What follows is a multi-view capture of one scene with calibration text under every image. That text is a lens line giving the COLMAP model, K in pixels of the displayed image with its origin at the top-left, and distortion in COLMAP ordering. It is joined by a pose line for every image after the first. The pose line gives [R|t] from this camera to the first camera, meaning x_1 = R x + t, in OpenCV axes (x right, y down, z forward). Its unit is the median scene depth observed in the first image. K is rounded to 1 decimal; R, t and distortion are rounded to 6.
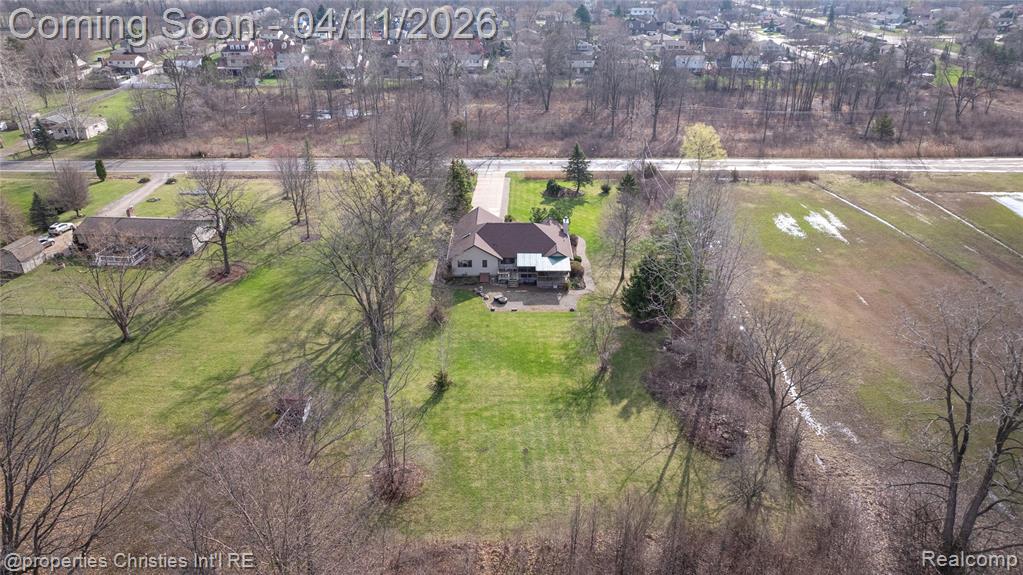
lens RADIAL K [[749.7, 0, 510.7], [0, 749.7, 287.7], [0, 0, 1]] dist [-0.031099, 0.019476]
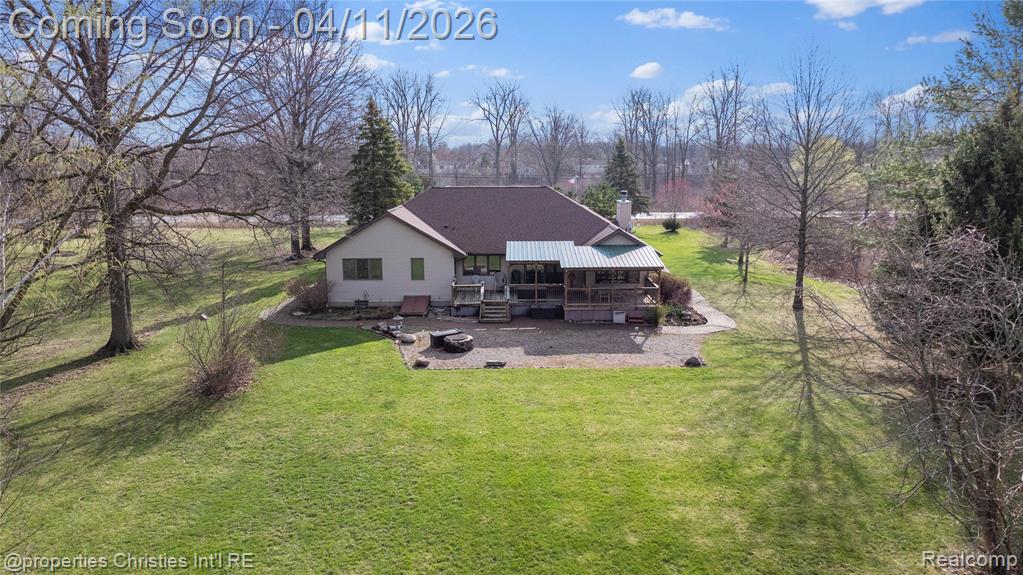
lens RADIAL K [[749.7, 0, 511.1], [0, 749.7, 287.1], [0, 0, 1]] dist [-0.031099, 0.019476]
pose [[0.999925, -0.012169, 0.001362, 0.010653], [0.012127, 0.968755, -0.247724, 0.070412], [0.001695, 0.247722, 0.968830, 0.688432]]
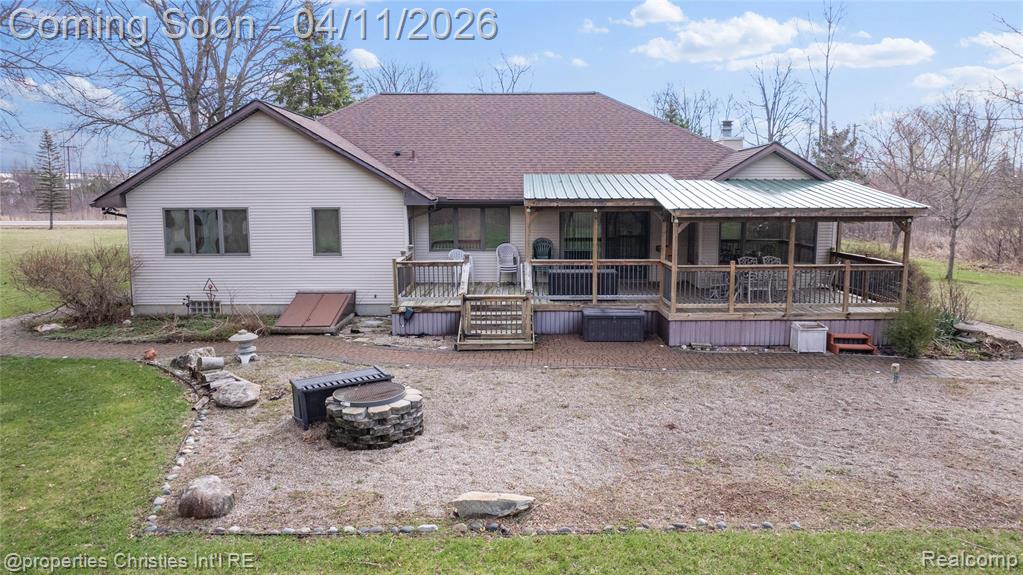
lens RADIAL K [[749.7, 0, 511.6], [0, 749.7, 288.5], [0, 0, 1]] dist [-0.031099, 0.019476]
pose [[0.999912, -0.008917, -0.009863, 0.007890], [0.005714, 0.957980, -0.286778, 0.028404], [0.012006, 0.286696, 0.957946, 0.896092]]
